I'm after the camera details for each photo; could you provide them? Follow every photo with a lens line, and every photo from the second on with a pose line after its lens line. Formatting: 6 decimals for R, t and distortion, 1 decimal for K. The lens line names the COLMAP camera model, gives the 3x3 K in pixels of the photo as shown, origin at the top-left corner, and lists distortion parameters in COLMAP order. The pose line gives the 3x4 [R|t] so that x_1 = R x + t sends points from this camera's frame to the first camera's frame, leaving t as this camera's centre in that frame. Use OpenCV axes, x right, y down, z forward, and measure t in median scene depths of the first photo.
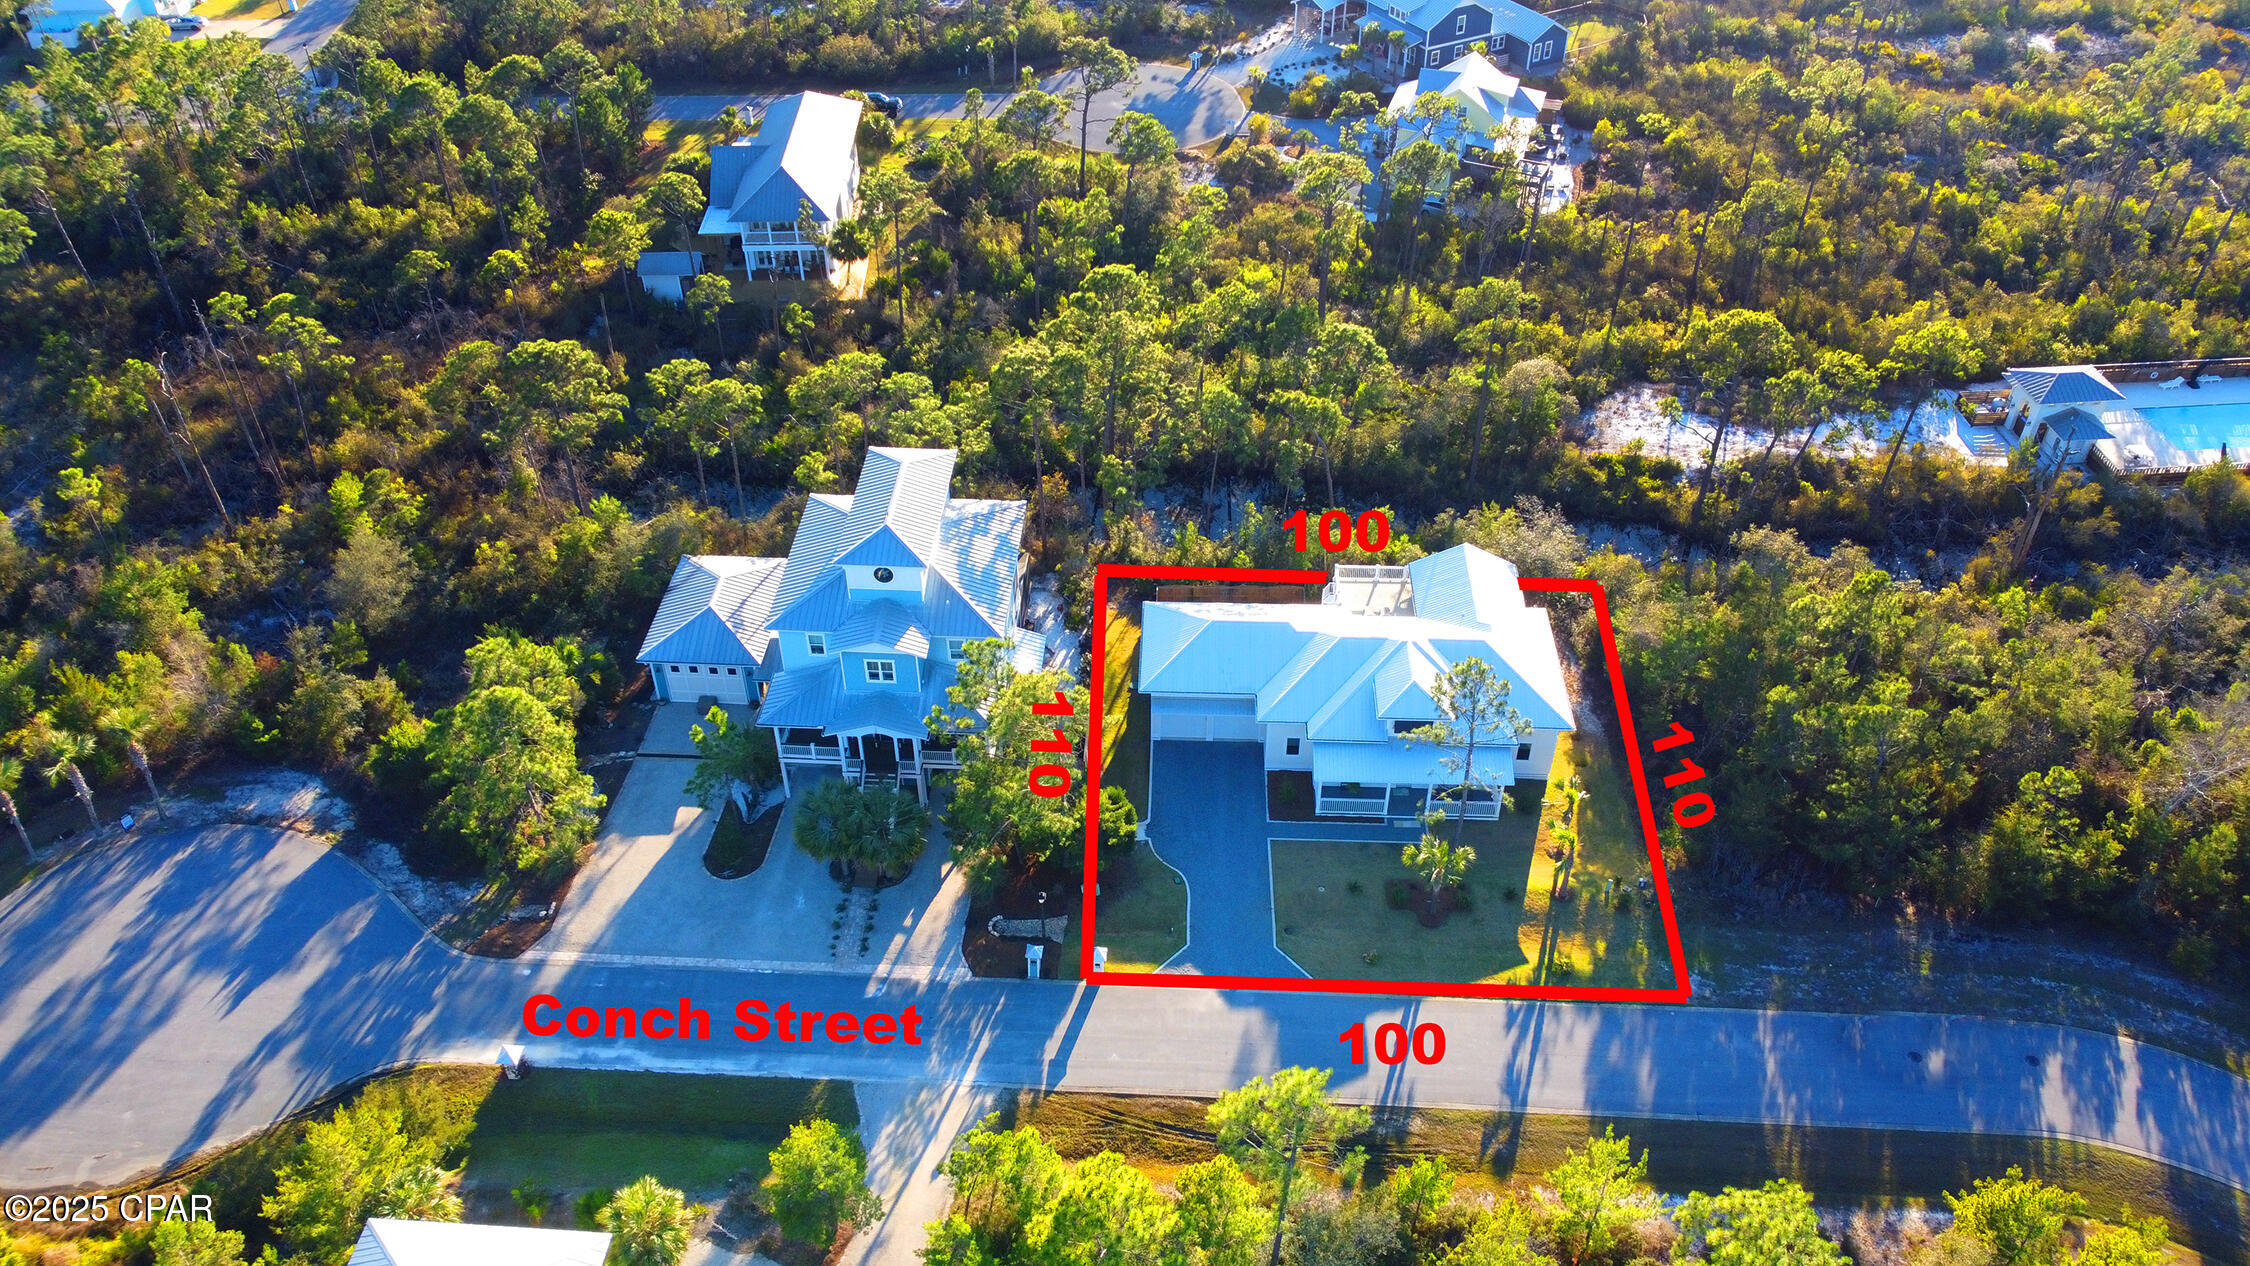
lens RADIAL K [[1712.3, 0, 1129.7], [0, 1712.3, 634.8], [0, 0, 1]] dist [0.012567, 0.001253]
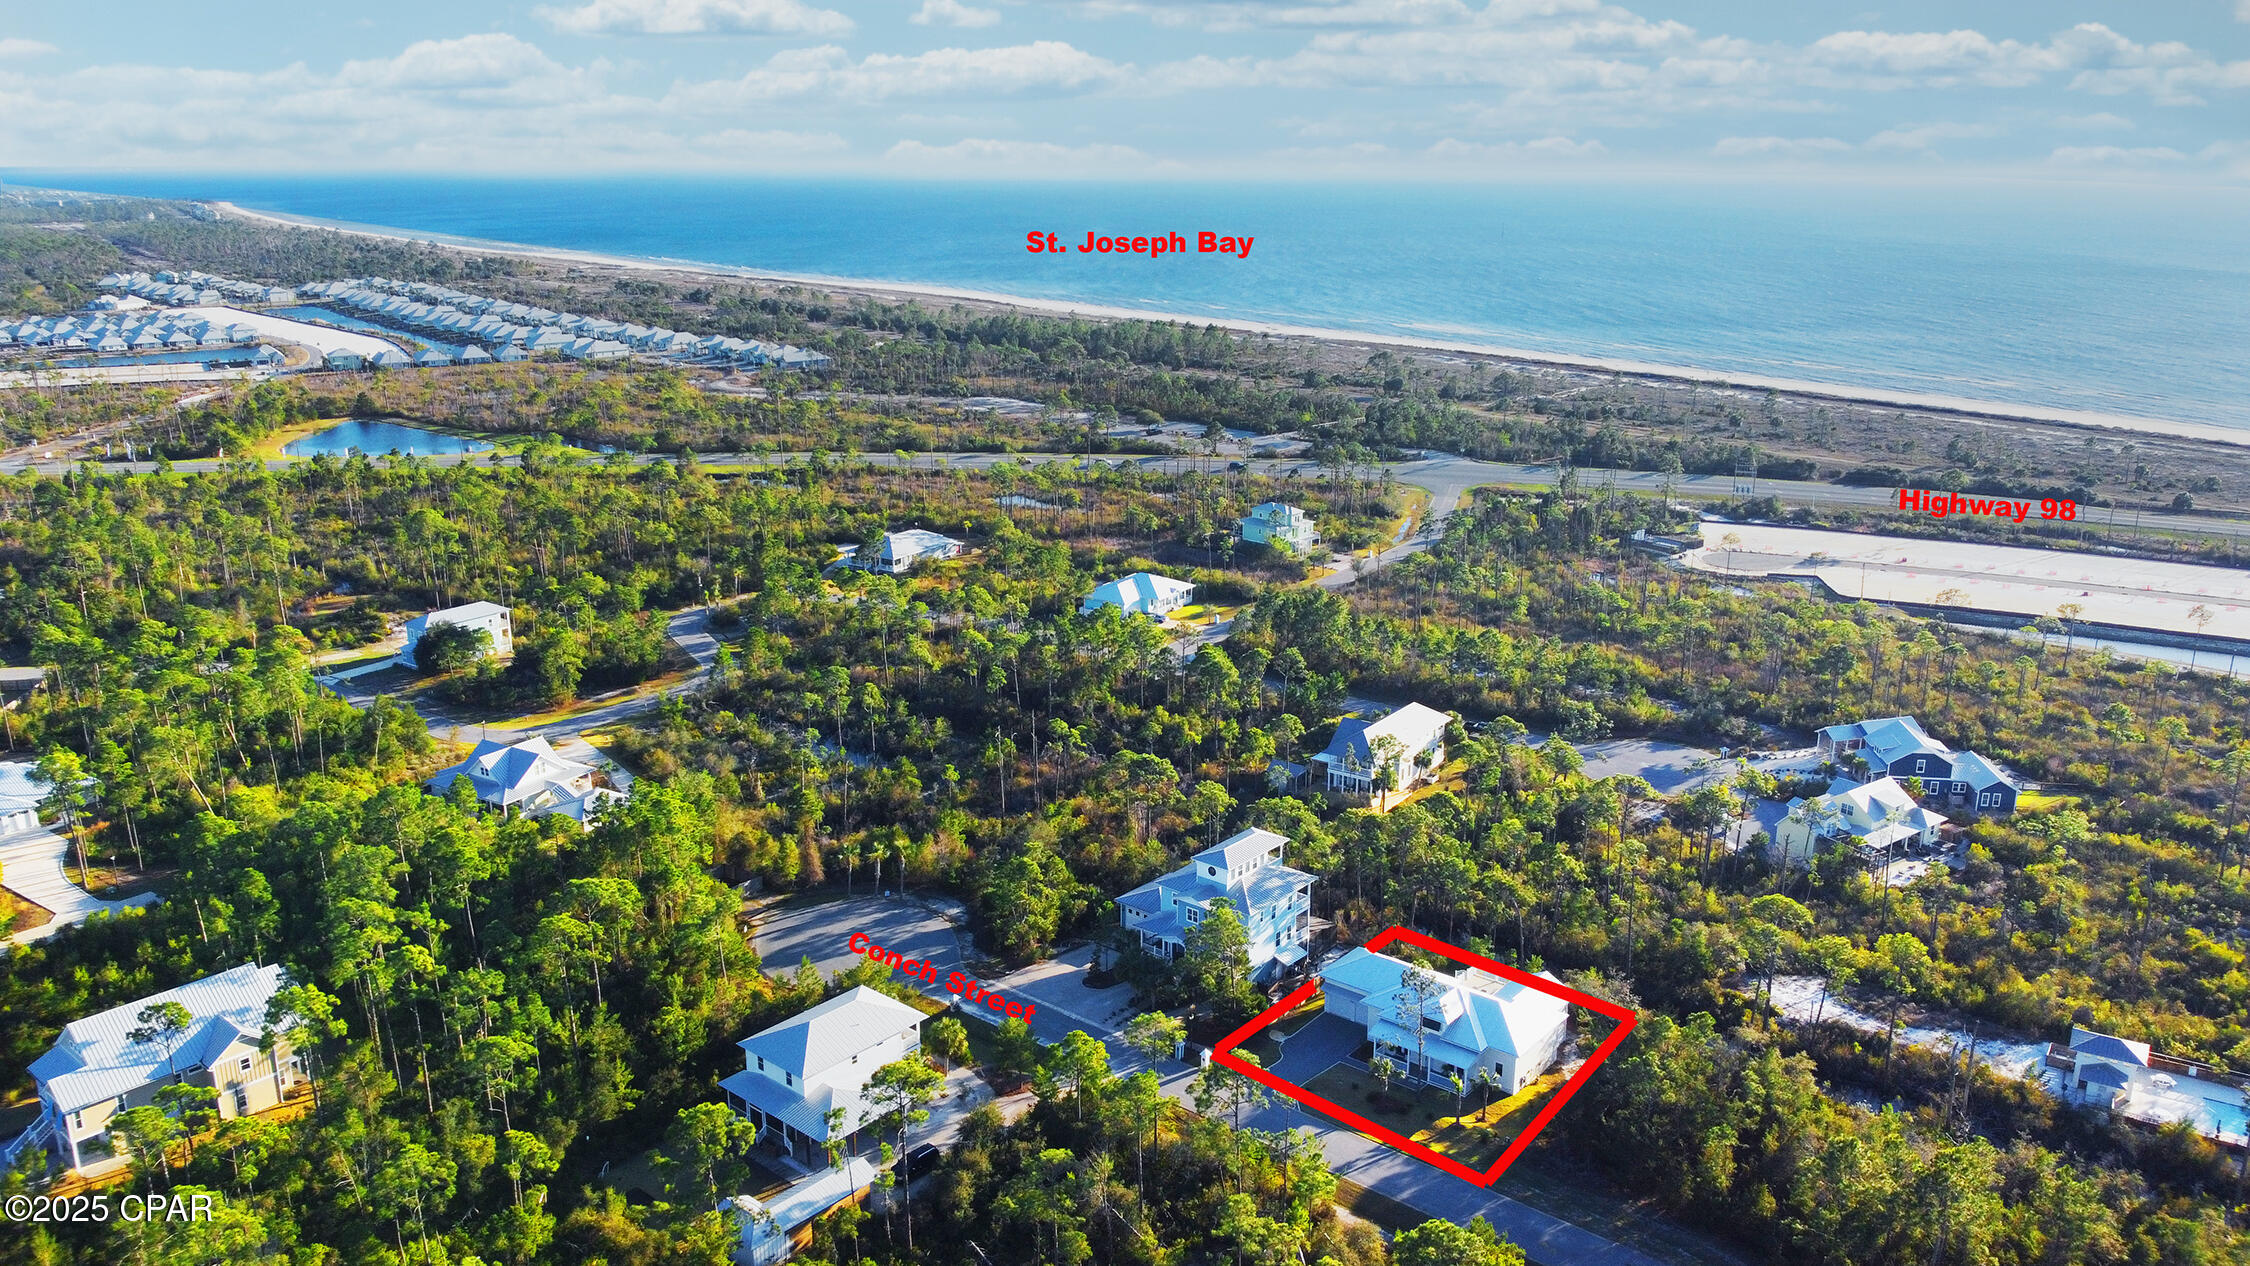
lens RADIAL K [[1712.3, 0, 1125.8], [0, 1712.3, 631.6], [0, 0, 1]] dist [0.012567, 0.001253]
pose [[0.801066, 0.162566, -0.576078, 0.615492], [-0.380483, 0.881255, -0.280396, 0.221345], [0.462088, 0.443804, 0.767797, -0.486957]]
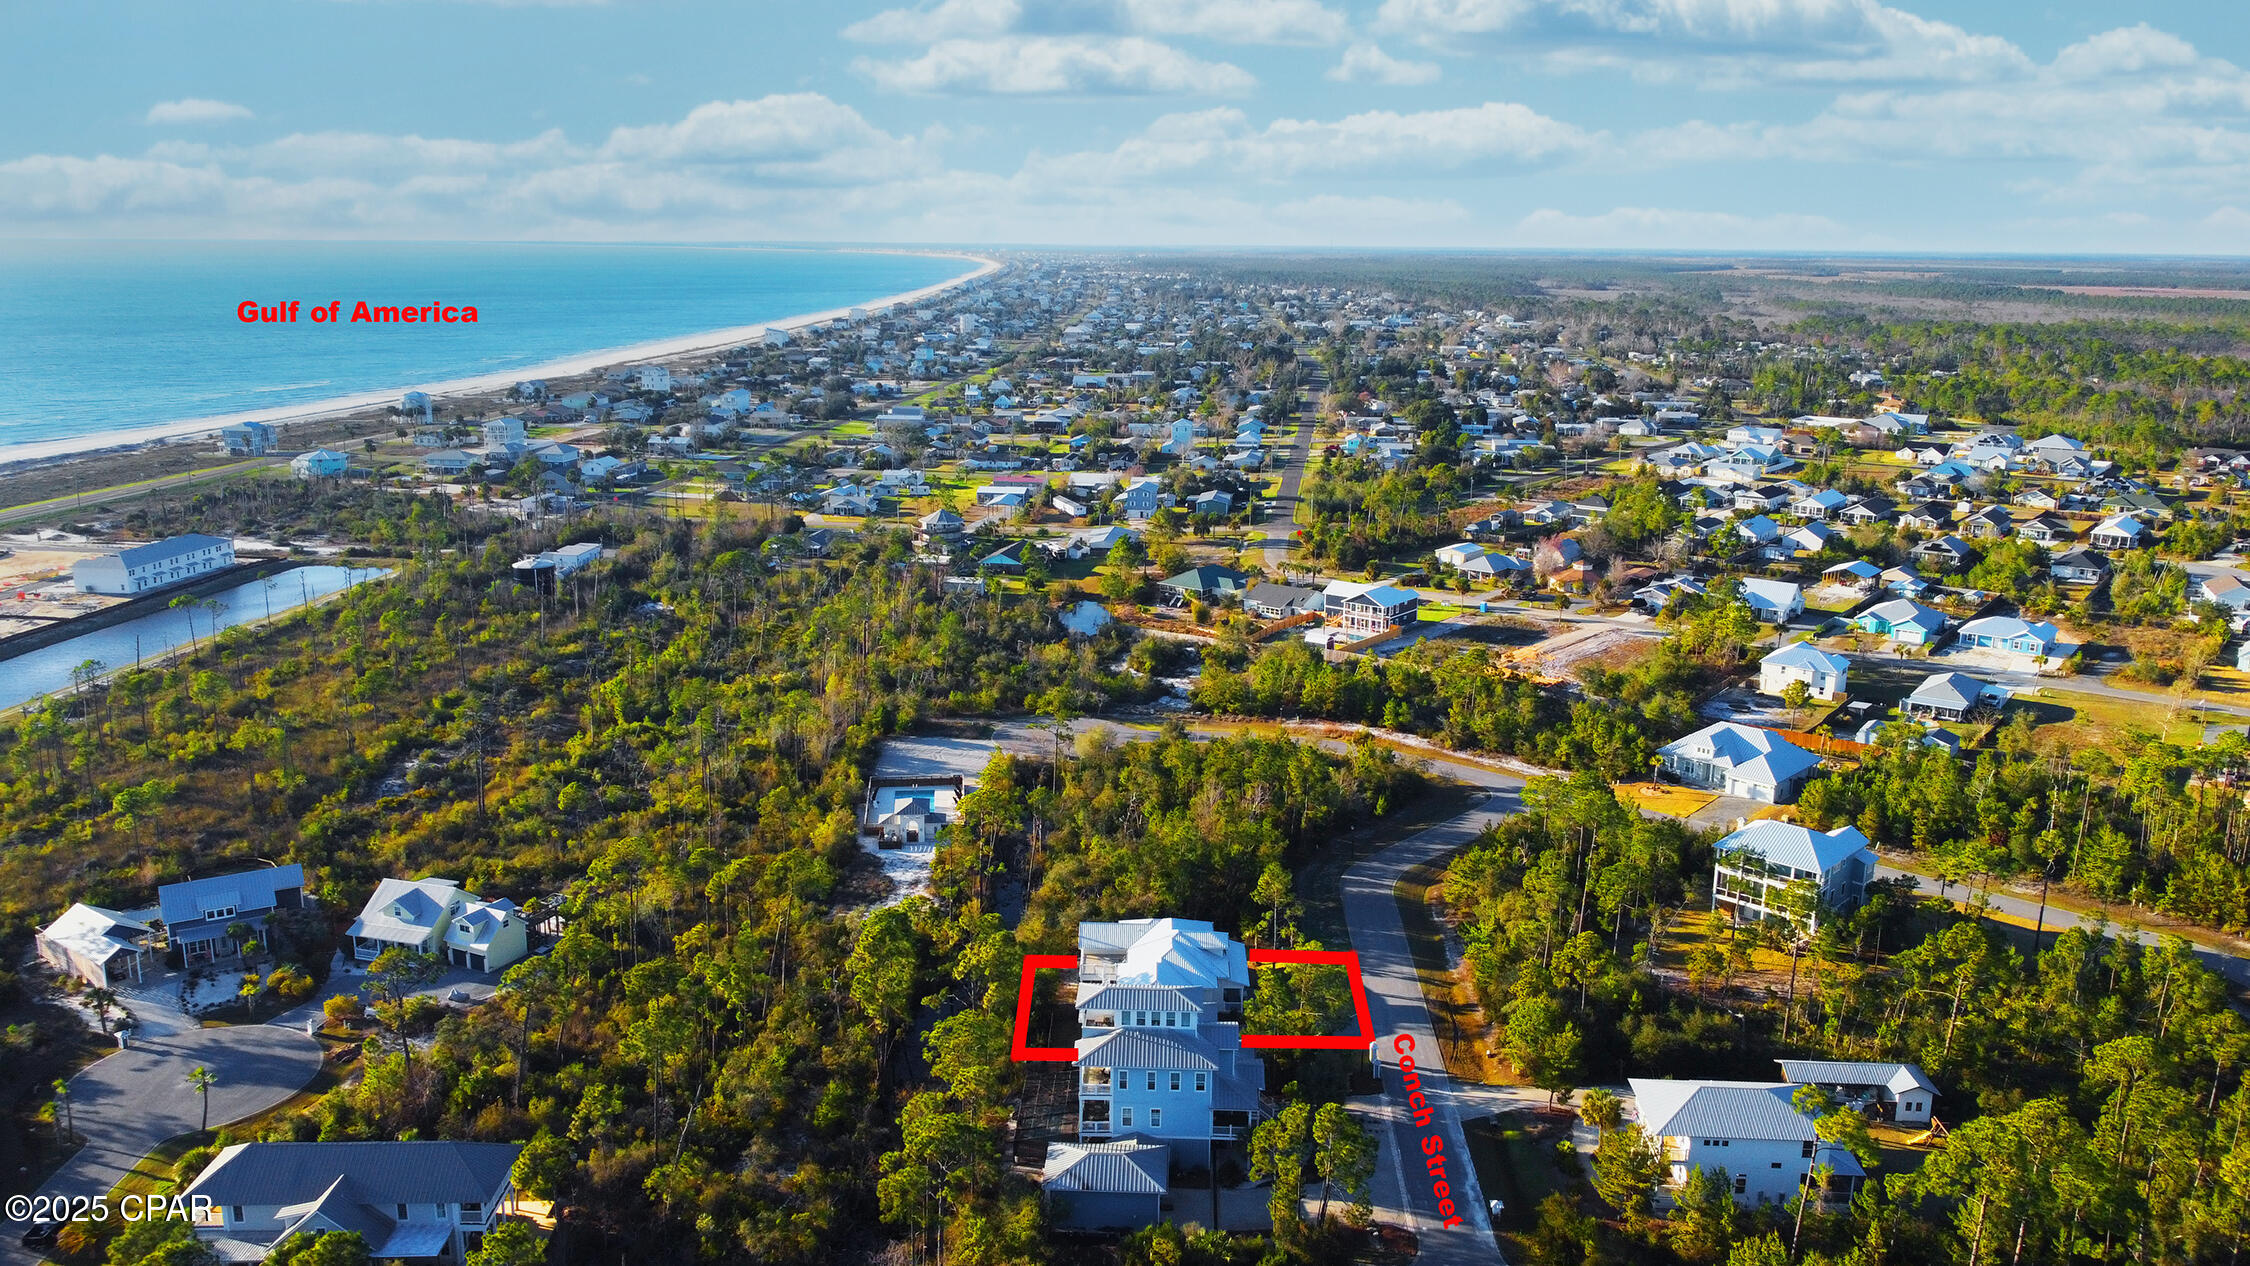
lens RADIAL K [[1712.3, 0, 1115.3], [0, 1712.3, 648.2], [0, 0, 1]] dist [0.012567, 0.001253]
pose [[-0.011422, -0.237899, 0.971223, -1.261481], [0.629384, 0.753038, 0.191857, -0.504866], [-0.777011, 0.613463, 0.141128, 0.461932]]
